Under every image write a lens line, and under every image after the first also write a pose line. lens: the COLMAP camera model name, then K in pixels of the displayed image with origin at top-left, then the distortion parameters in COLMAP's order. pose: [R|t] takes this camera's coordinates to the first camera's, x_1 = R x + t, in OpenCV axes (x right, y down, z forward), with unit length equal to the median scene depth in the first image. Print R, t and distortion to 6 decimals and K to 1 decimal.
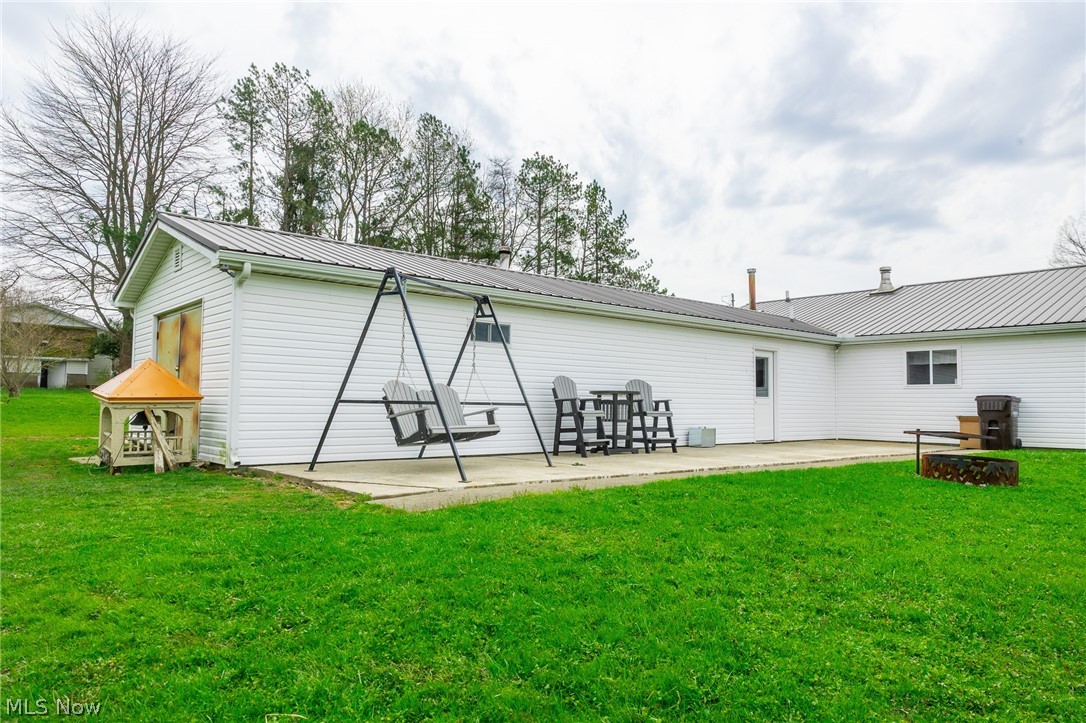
lens RADIAL K [[726.0, 0, 543.0], [0, 726.0, 361.5], [0, 0, 1]] dist [0.001892, 0.056593]
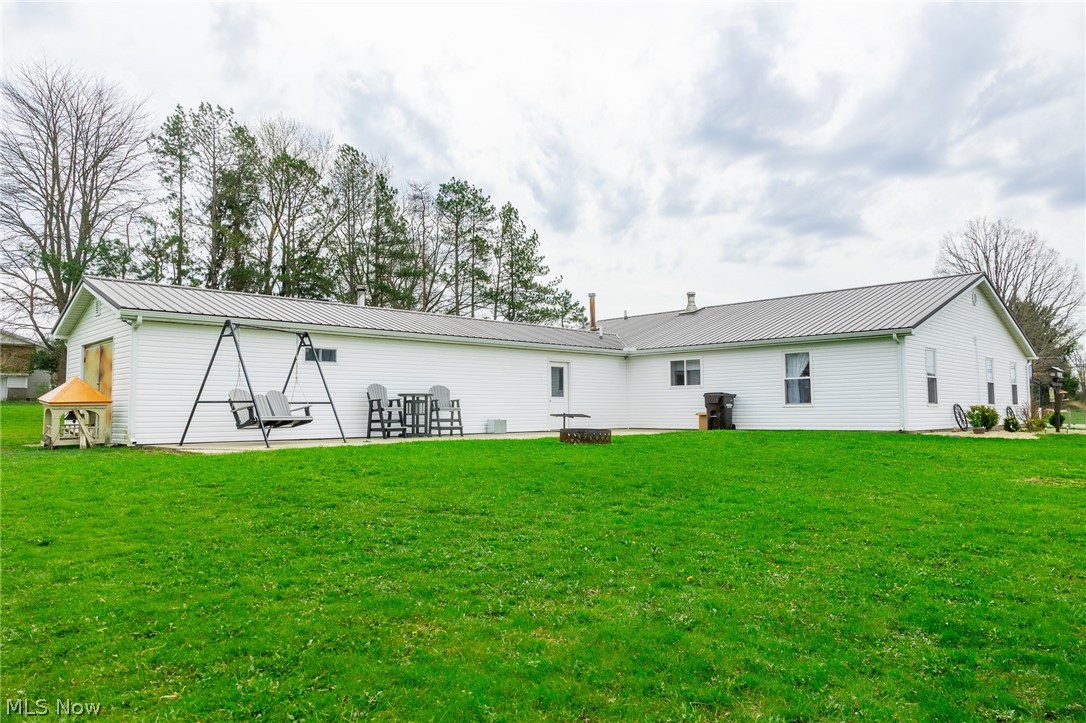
lens RADIAL K [[772.2, 0, 543.0], [0, 772.2, 361.5], [0, 0, 1]] dist [0.056804, 0.004690]
pose [[0.999579, -0.014110, 0.025349, 0.111131], [0.014310, 0.999868, -0.007703, -0.002695], [-0.025237, 0.008062, 0.999649, -0.189678]]
